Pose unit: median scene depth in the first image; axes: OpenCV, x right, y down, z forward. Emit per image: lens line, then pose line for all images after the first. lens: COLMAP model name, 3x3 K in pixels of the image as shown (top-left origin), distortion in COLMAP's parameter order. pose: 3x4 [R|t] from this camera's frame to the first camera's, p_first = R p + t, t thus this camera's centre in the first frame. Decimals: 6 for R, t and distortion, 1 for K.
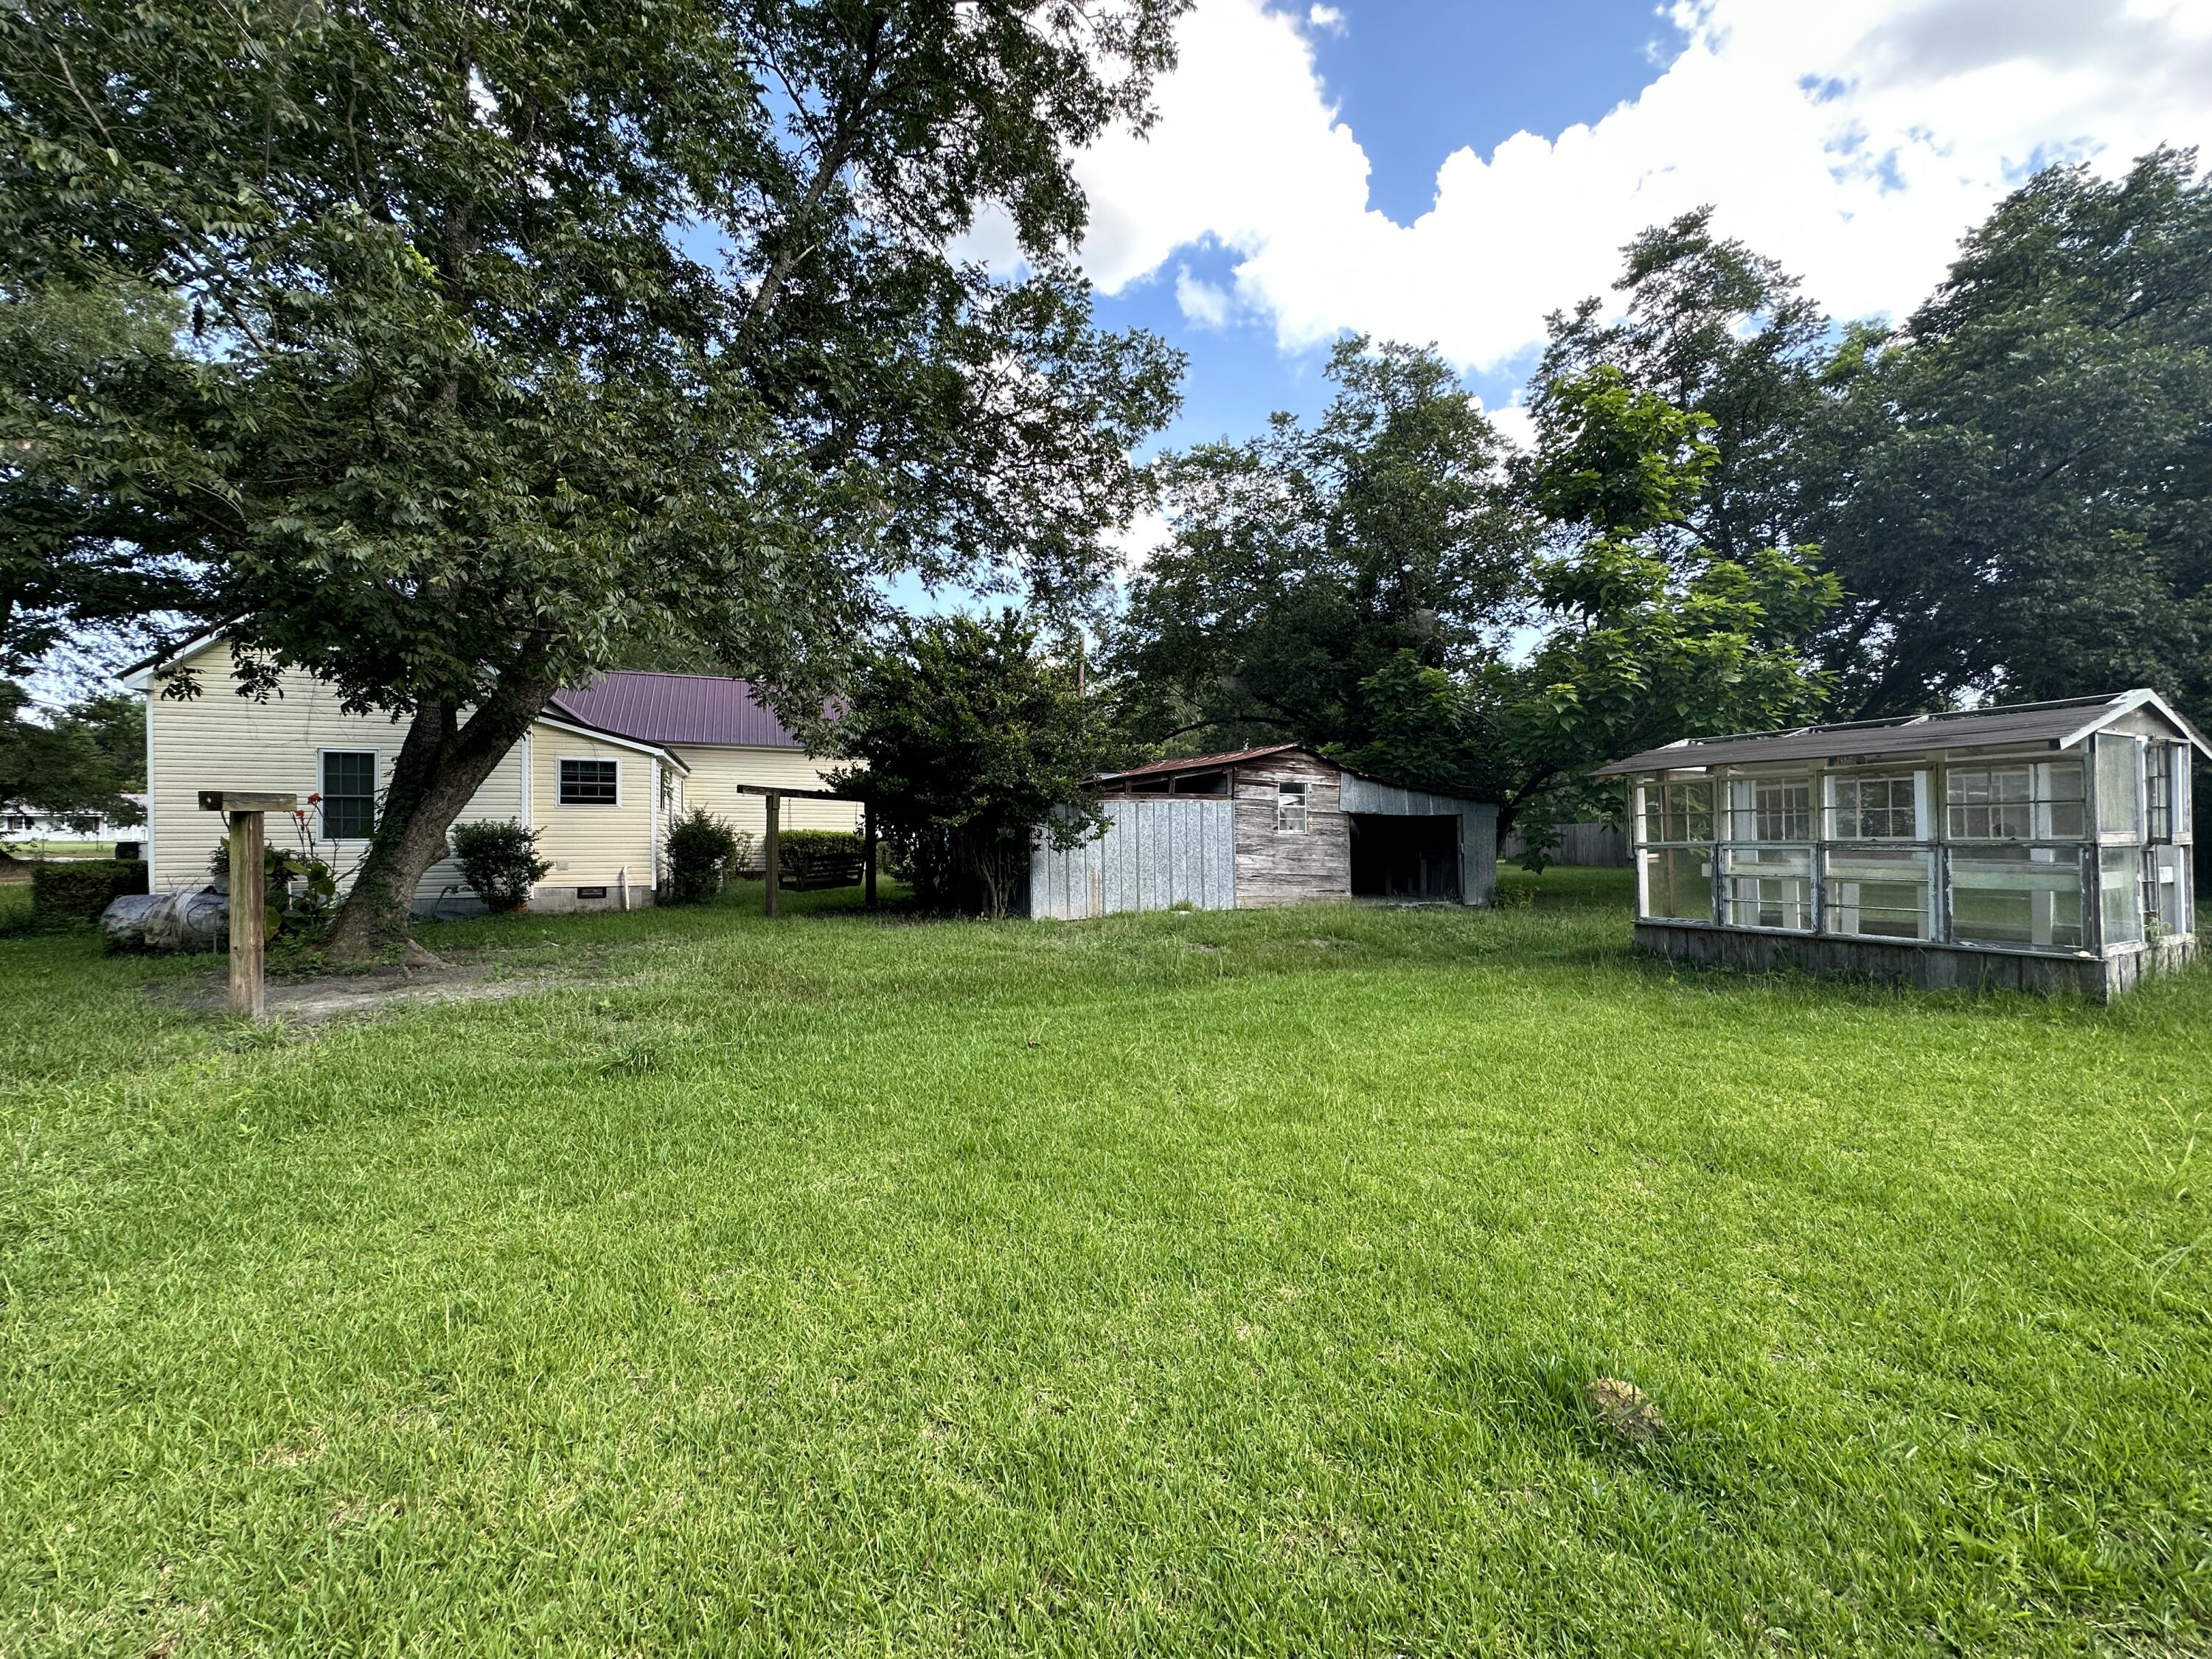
lens RADIAL K [[889.3, 0, 1104.0], [0, 889.3, 826.1], [0, 0, 1]] dist [-0.001686, 0.000815]
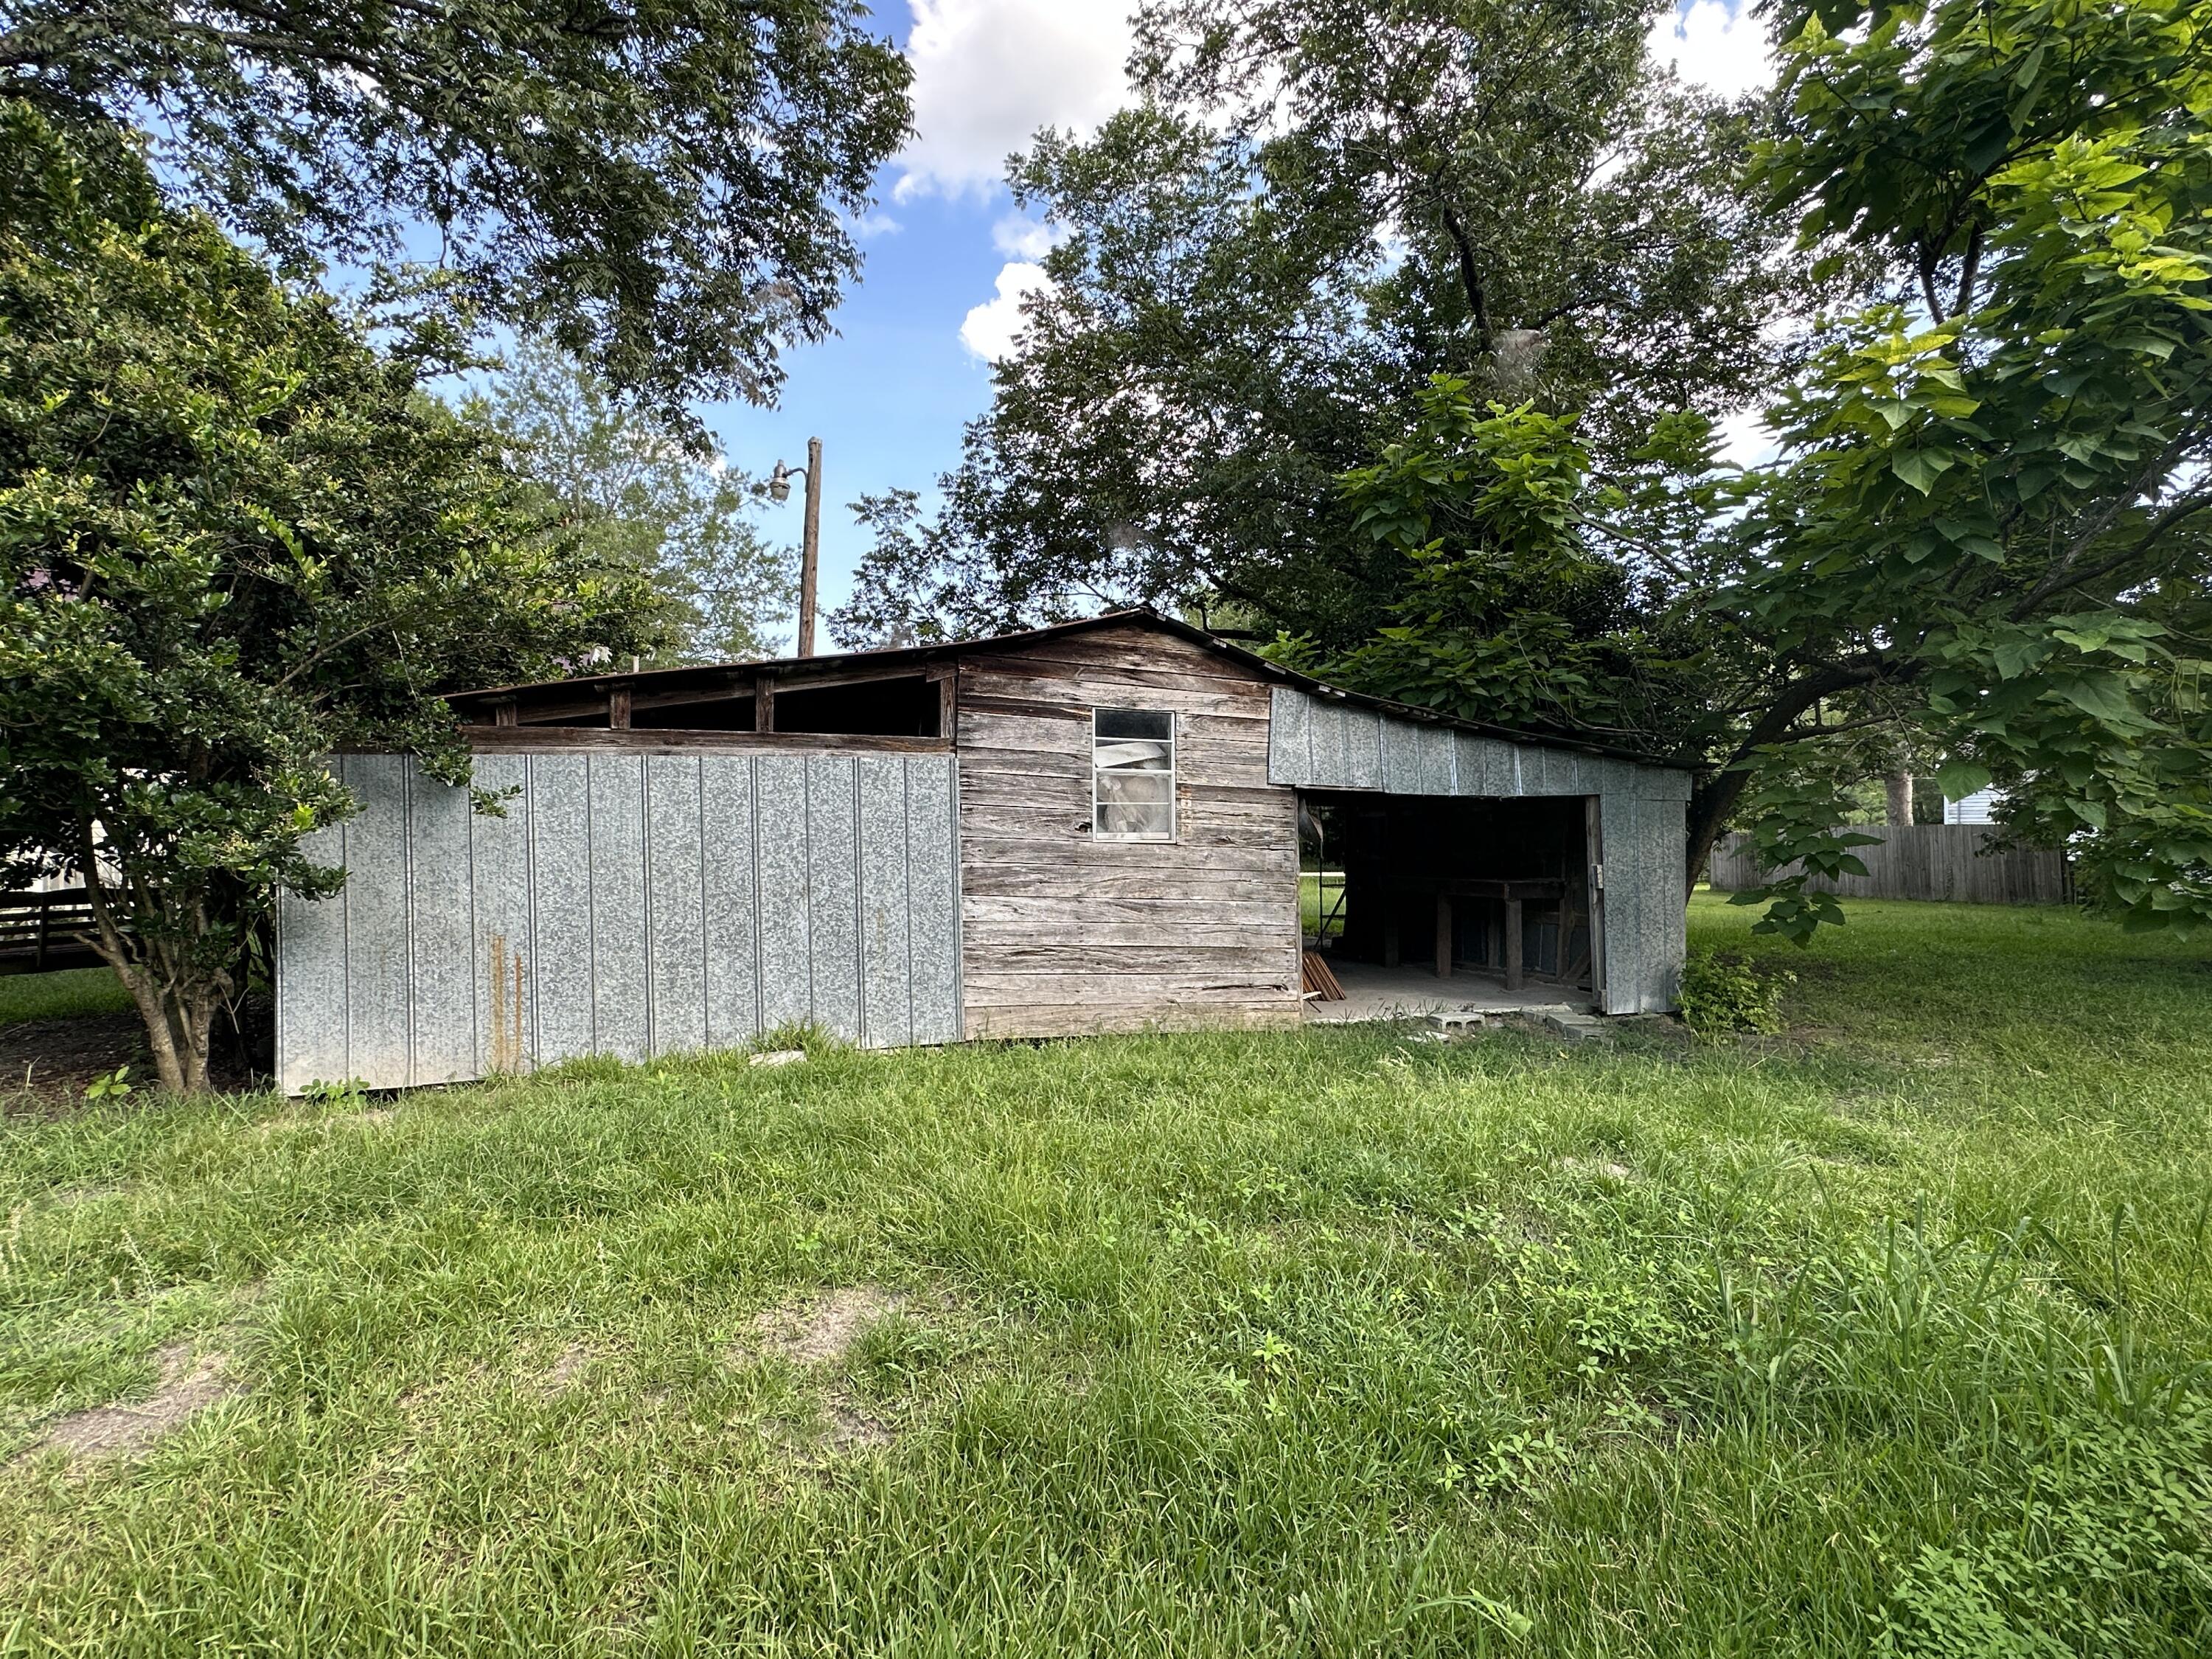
lens RADIAL K [[1074.5, 0, 1099.4], [0, 1074.5, 819.9], [0, 0, 1]] dist [0.000282, 0.000017]
pose [[0.996830, 0.000661, -0.079563, 0.235802], [-0.000938, 0.999994, -0.003441, 0.000773], [0.079560, 0.003504, 0.996824, 0.536120]]
